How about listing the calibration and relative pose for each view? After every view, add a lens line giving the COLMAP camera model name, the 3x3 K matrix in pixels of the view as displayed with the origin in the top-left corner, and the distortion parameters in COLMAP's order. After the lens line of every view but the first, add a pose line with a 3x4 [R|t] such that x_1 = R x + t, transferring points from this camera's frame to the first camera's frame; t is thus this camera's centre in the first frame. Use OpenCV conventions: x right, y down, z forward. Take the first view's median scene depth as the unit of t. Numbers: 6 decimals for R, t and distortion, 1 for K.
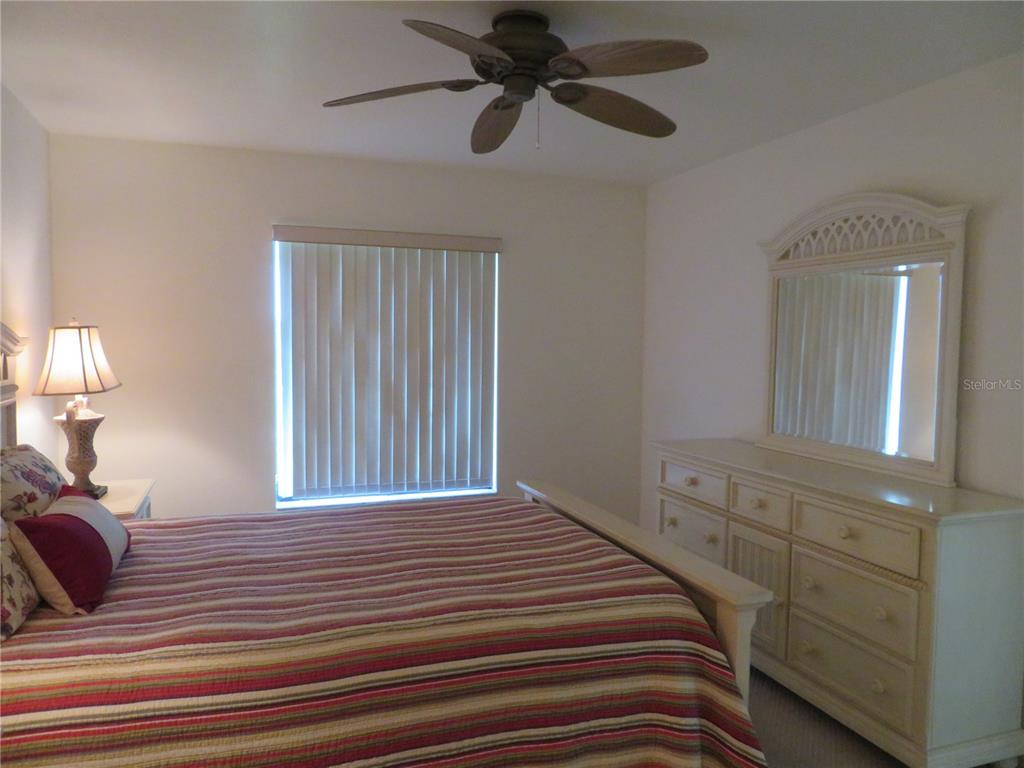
lens RADIAL K [[742.0, 0, 510.1], [0, 742.0, 381.6], [0, 0, 1]] dist [-0.000977, 0.004848]
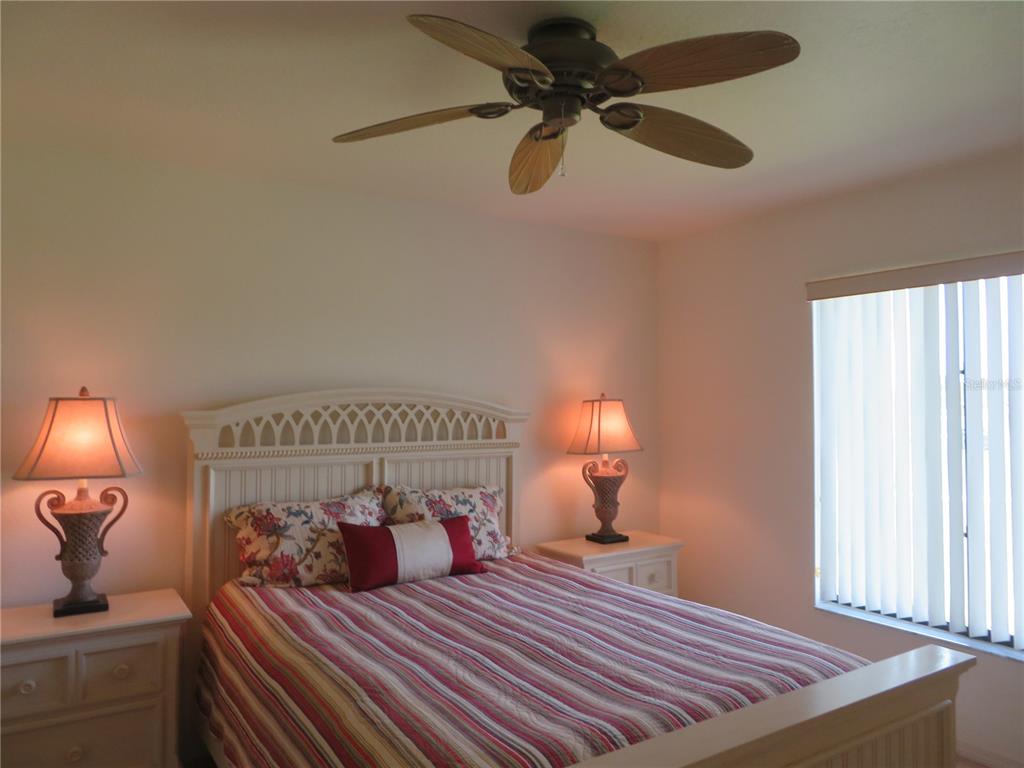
lens RADIAL K [[742.0, 0, 510.1], [0, 742.0, 381.6], [0, 0, 1]] dist [-0.000977, 0.004848]
pose [[0.217164, -0.036166, -0.975465, 0.789343], [-0.055265, 0.997255, -0.049277, -0.047489], [0.974569, 0.064610, 0.214569, 0.770001]]
